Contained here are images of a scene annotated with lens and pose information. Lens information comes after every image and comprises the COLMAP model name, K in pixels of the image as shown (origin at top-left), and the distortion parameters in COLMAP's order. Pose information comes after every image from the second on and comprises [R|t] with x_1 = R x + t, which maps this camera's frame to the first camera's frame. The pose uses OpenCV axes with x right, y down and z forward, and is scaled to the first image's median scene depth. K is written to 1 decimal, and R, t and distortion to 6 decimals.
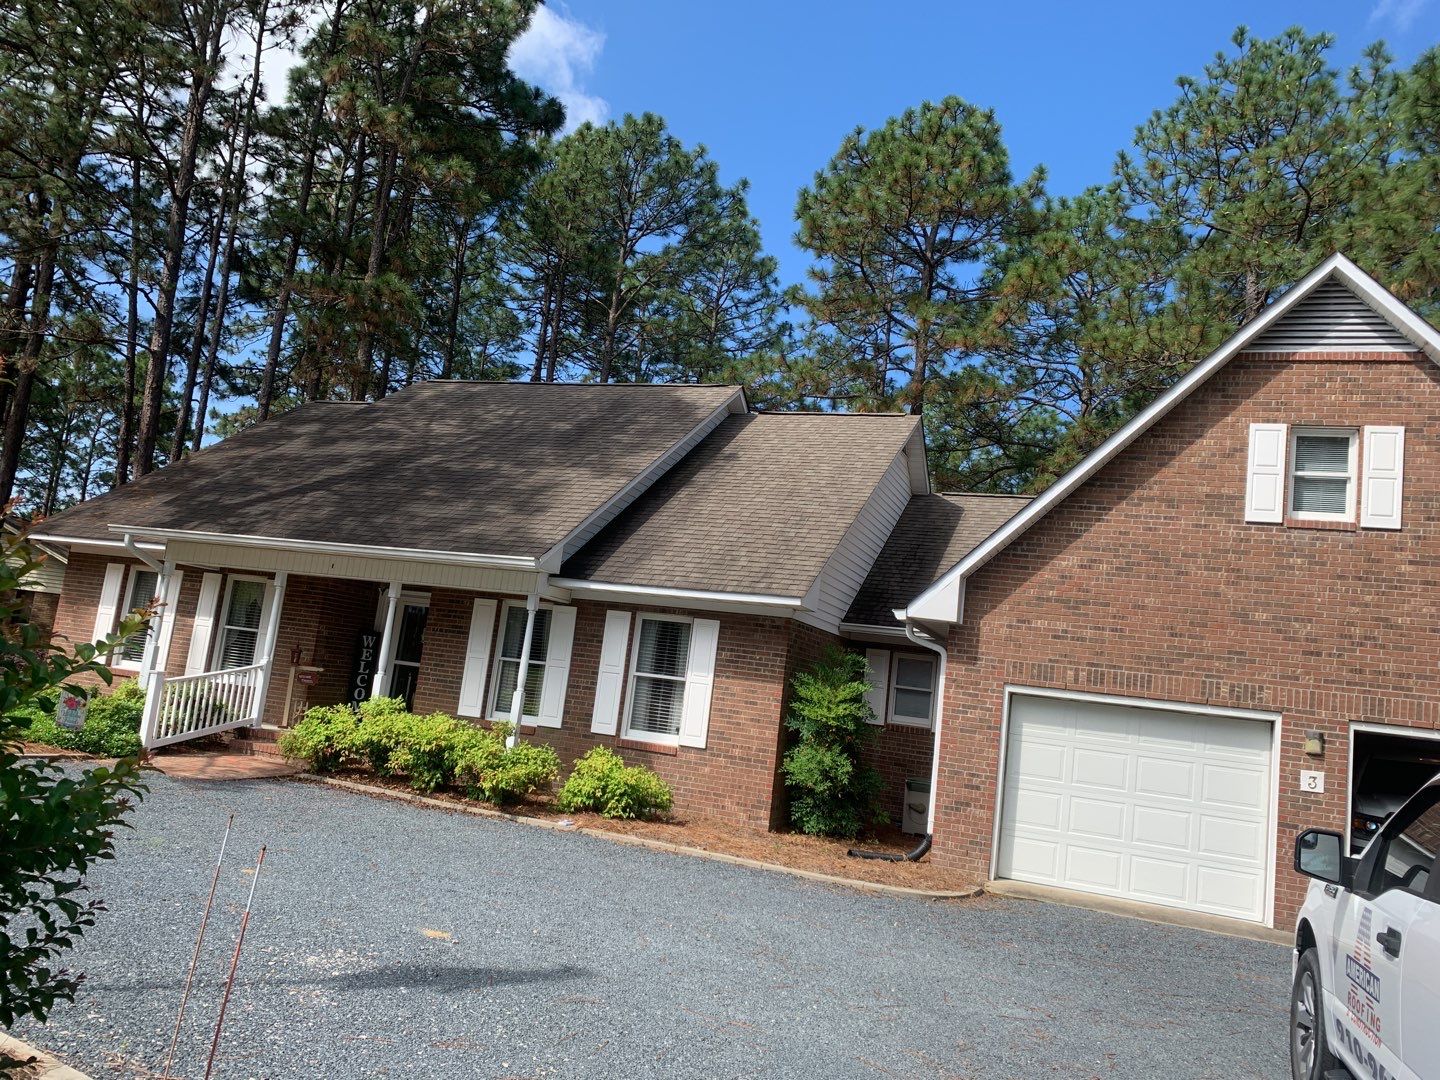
lens RADIAL K [[1109.5, 0, 719.2], [0, 1109.5, 541.8], [0, 0, 1]] dist [0.027433, -0.038644]
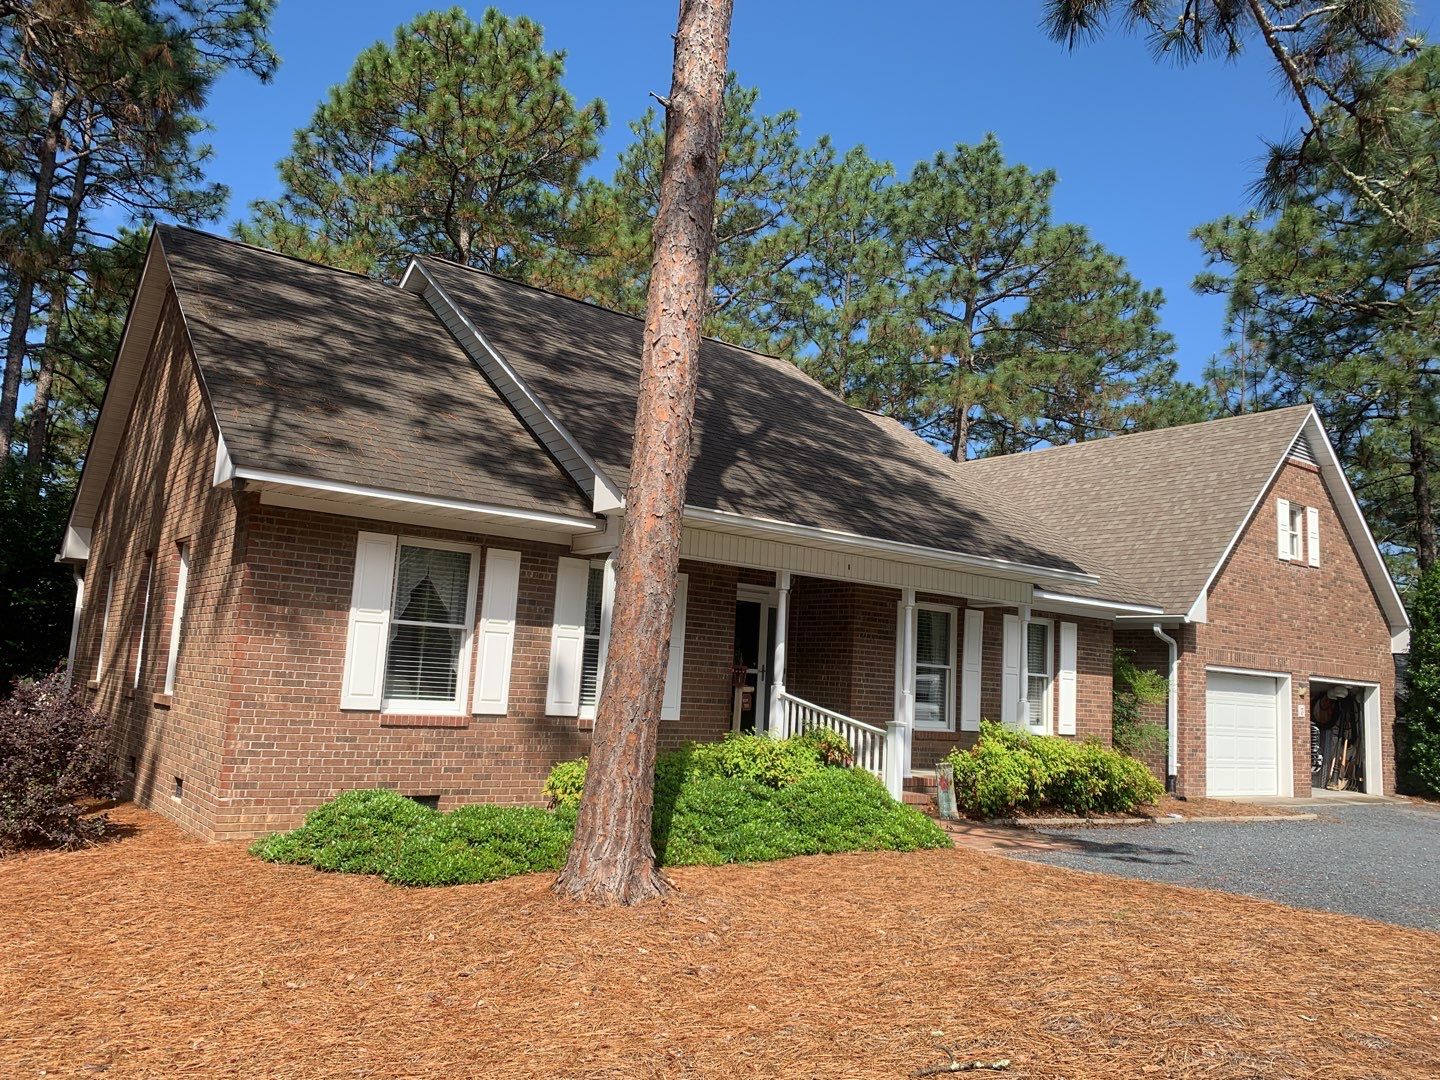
lens RADIAL K [[1109.5, 0, 713.1], [0, 1109.5, 528.1], [0, 0, 1]] dist [0.027433, -0.038644]
pose [[0.507389, 0.012192, 0.861631, -1.104215], [-0.139706, 0.987835, 0.068291, -0.046693], [-0.850317, -0.155025, 0.502920, 0.720981]]
